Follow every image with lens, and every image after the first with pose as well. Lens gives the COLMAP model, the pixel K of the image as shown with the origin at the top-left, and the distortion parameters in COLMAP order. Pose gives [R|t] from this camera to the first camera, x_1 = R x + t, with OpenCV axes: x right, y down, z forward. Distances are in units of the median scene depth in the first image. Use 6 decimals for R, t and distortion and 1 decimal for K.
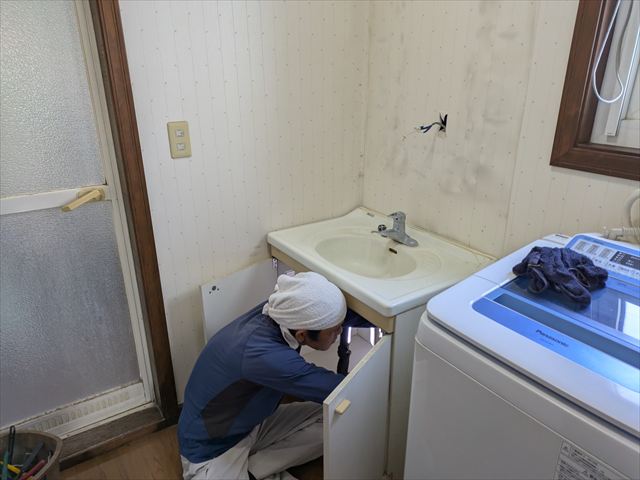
lens RADIAL K [[471.5, 0, 315.8], [0, 471.5, 249.9], [0, 0, 1]] dist [0.022248, -0.006878]
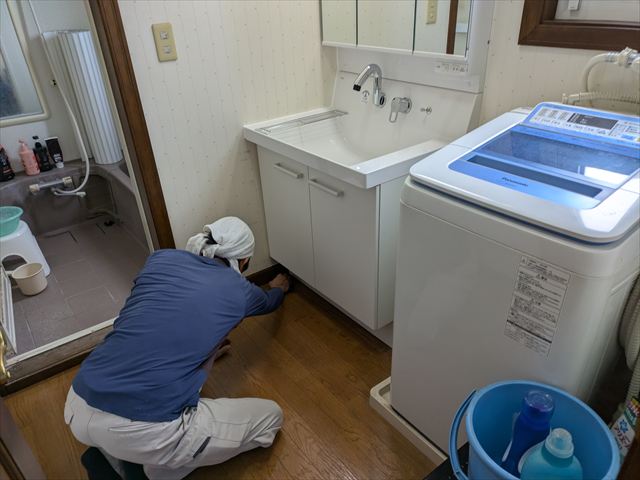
lens RADIAL K [[471.5, 0, 313.3], [0, 471.5, 255.9], [0, 0, 1]] dist [0.022248, -0.006878]
pose [[0.997173, -0.067080, 0.033869, -0.040032], [0.061126, 0.986234, 0.153646, 0.103791], [-0.043710, -0.151141, 0.987545, -0.120442]]
